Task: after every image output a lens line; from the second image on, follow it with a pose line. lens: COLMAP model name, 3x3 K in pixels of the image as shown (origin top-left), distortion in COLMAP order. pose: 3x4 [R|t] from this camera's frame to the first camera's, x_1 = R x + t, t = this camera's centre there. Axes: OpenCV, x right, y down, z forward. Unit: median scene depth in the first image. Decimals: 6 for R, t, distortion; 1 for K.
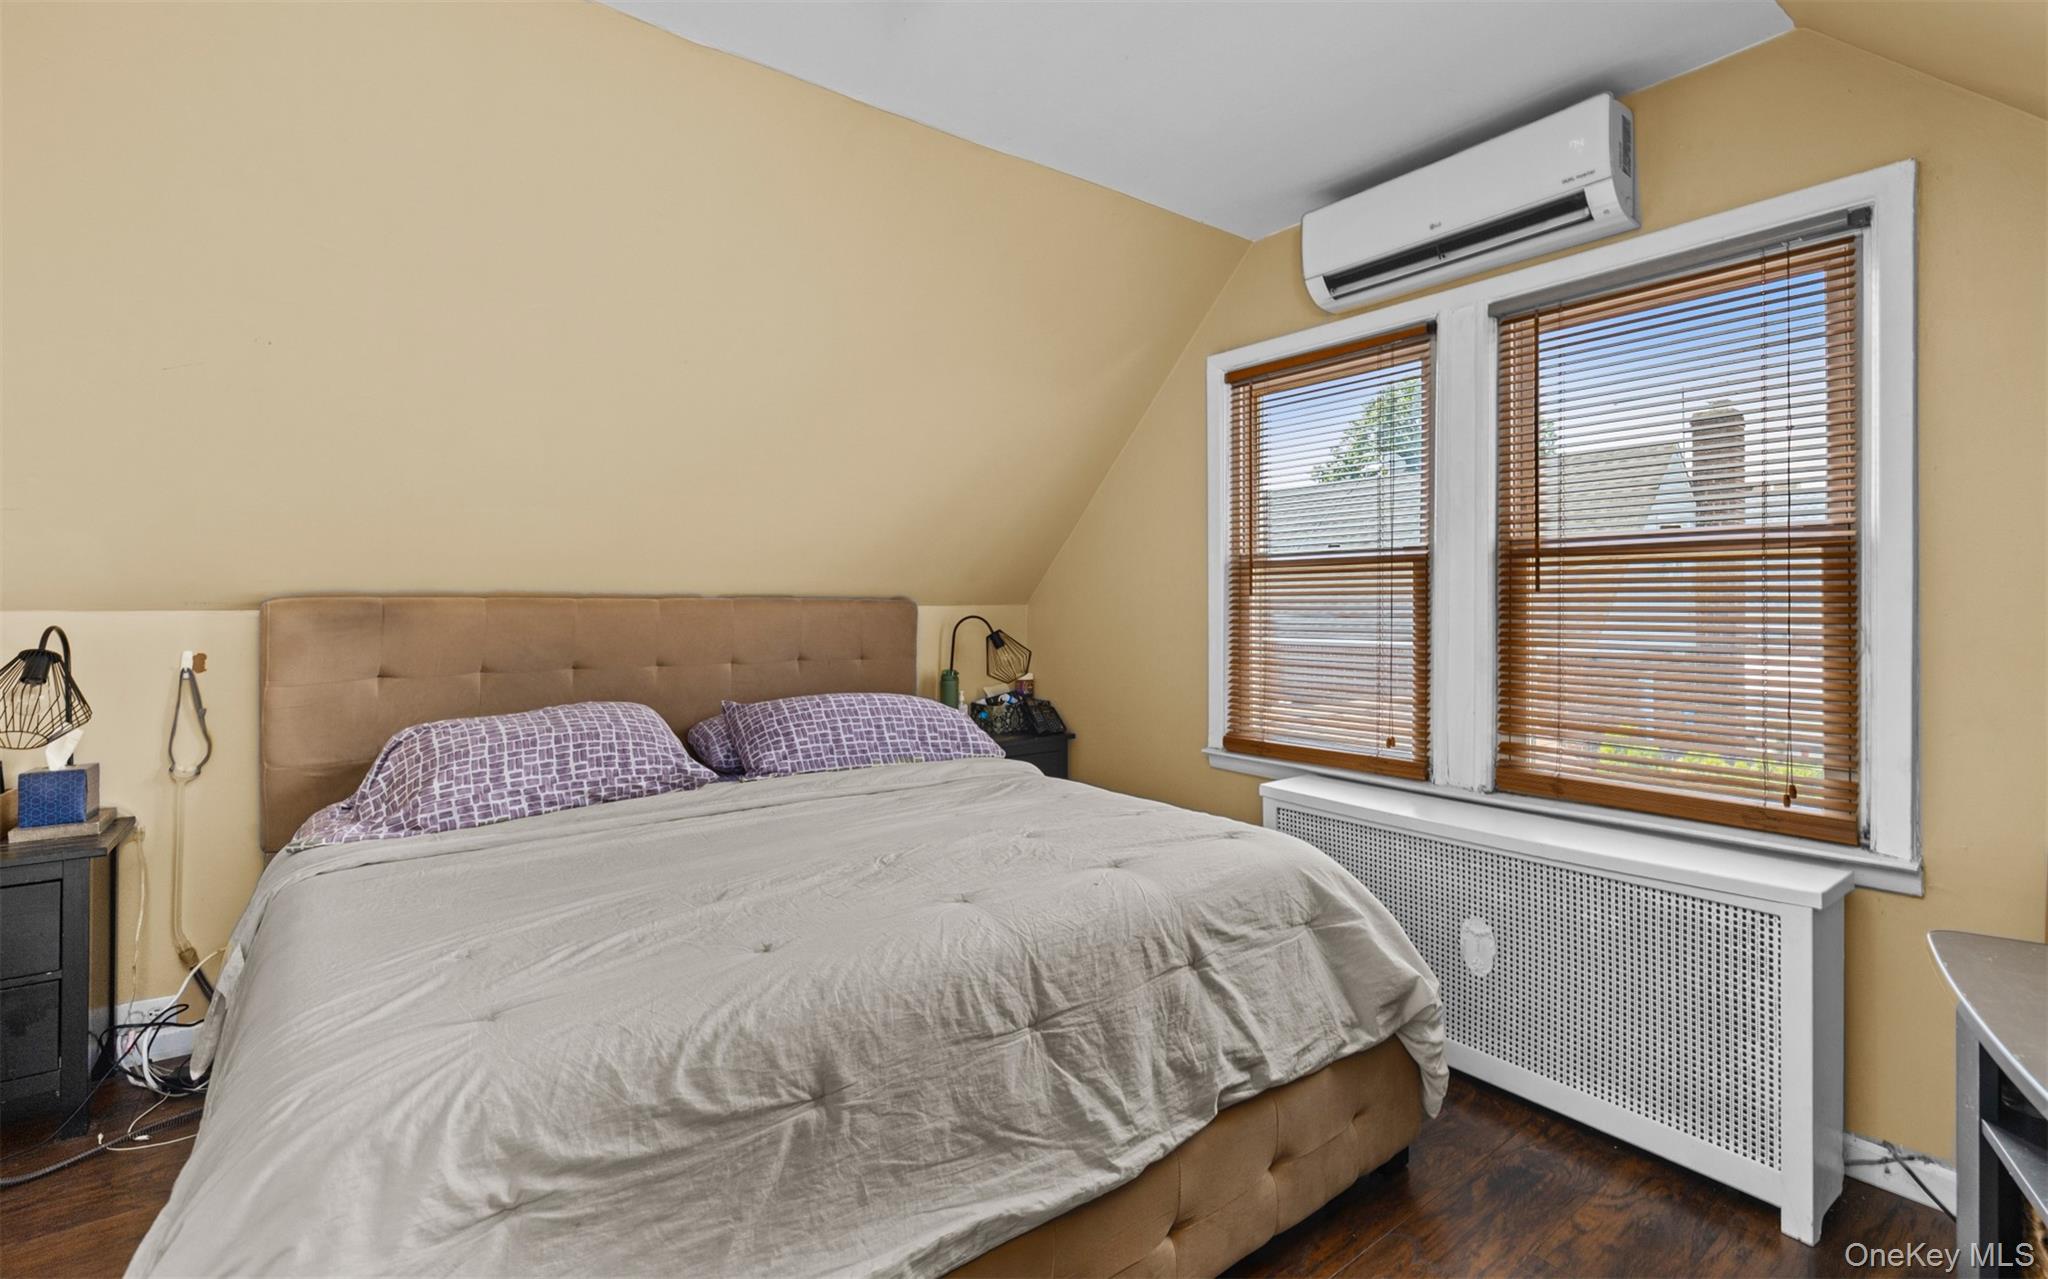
lens RADIAL K [[904.7, 0, 1020.8], [0, 904.7, 623.0], [0, 0, 1]] dist [0.001745, 0.000508]
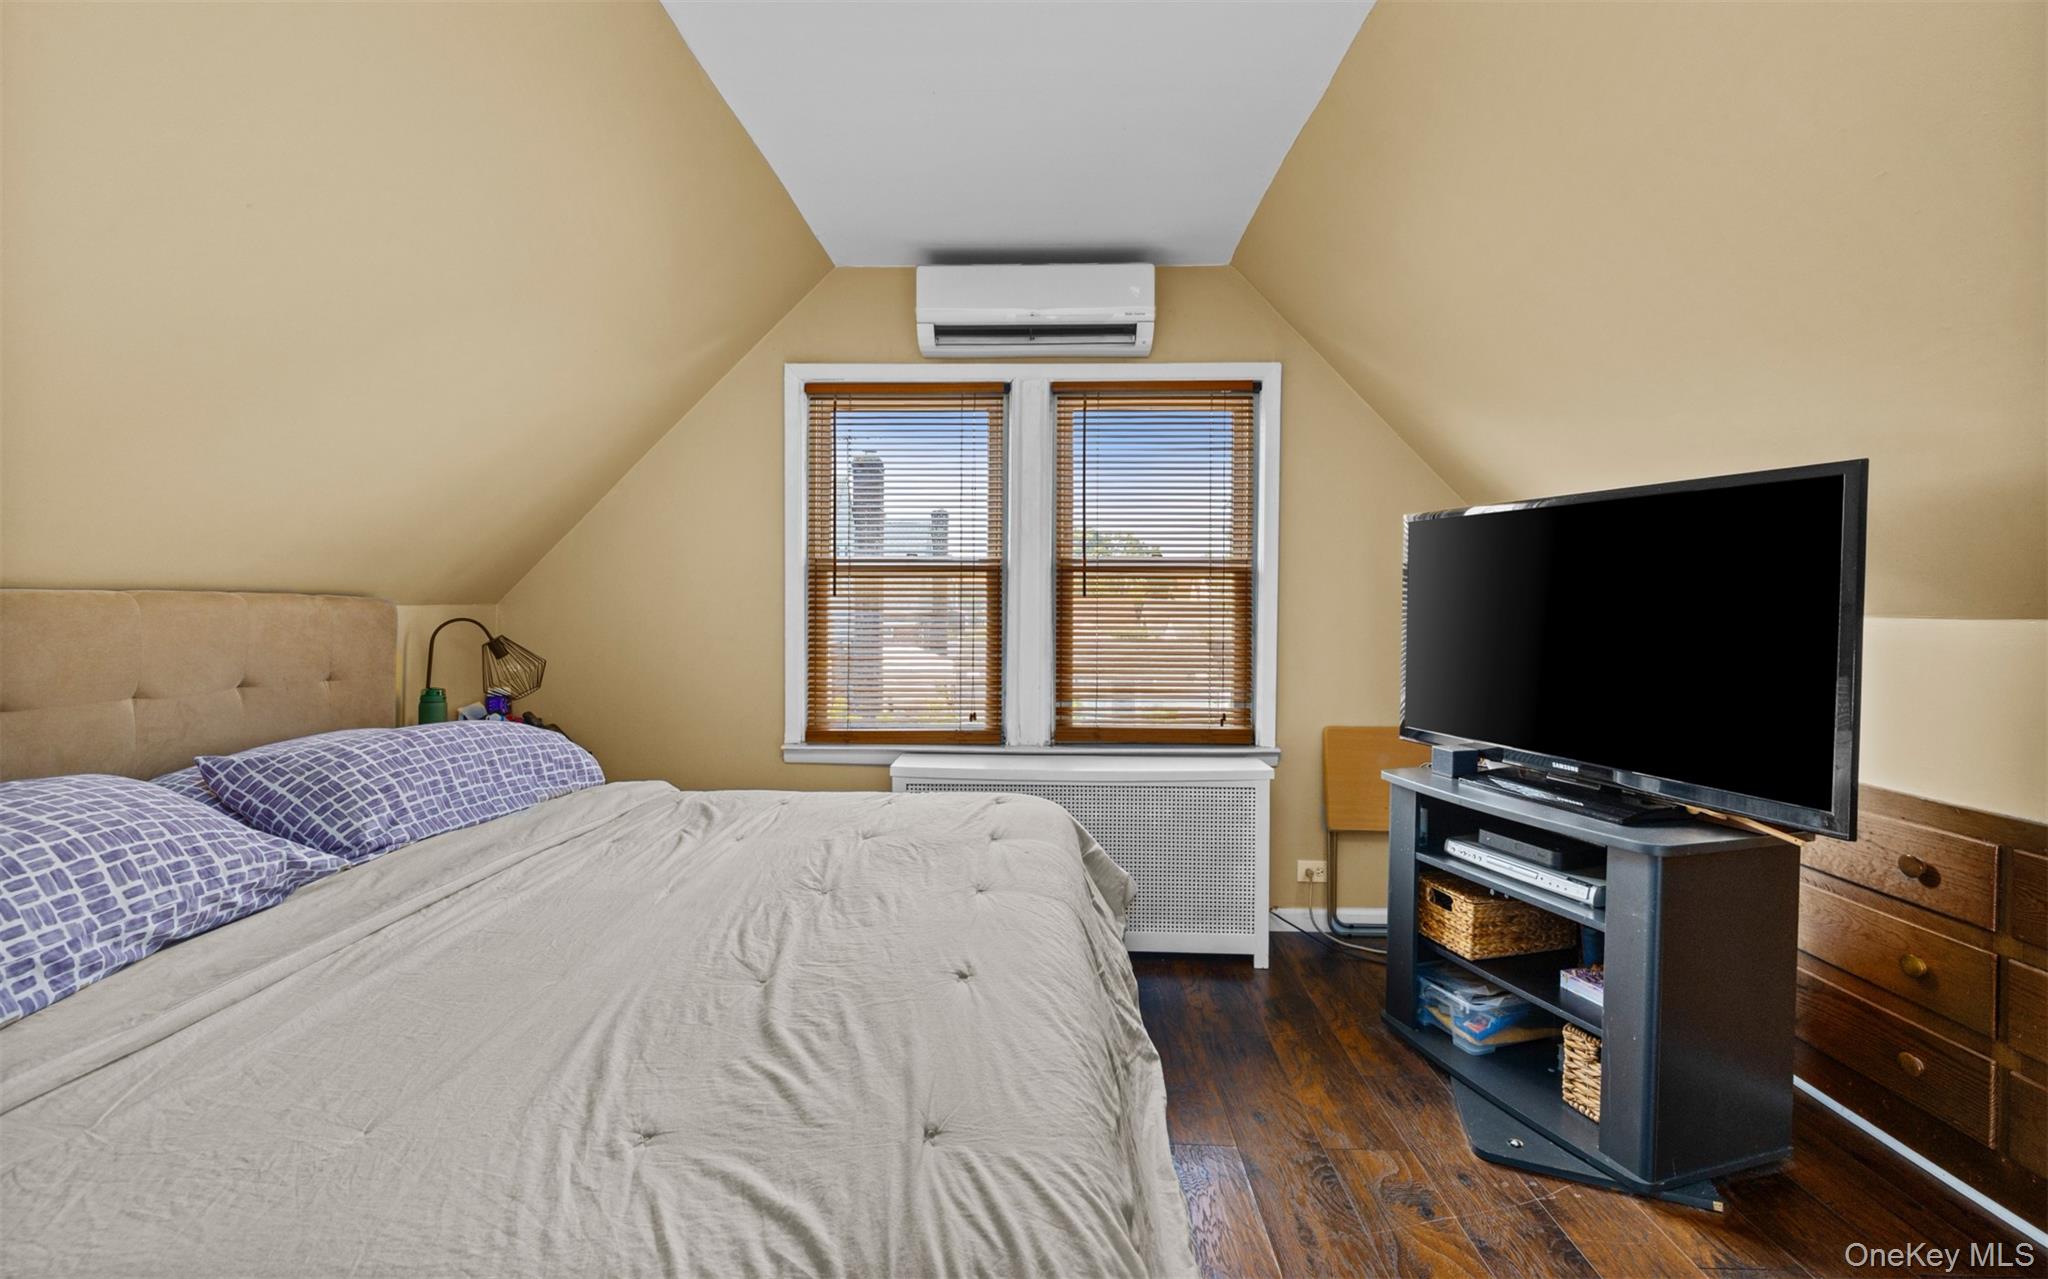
lens RADIAL K [[867.5, 0, 1024.0], [0, 867.5, 639.5], [0, 0, 1]] dist [-0.000896, 0.000236]
pose [[0.628191, -0.027071, 0.777588, -0.519934], [0.012656, 0.999618, 0.024576, -0.002814], [-0.777957, -0.005597, 0.628293, 0.221996]]
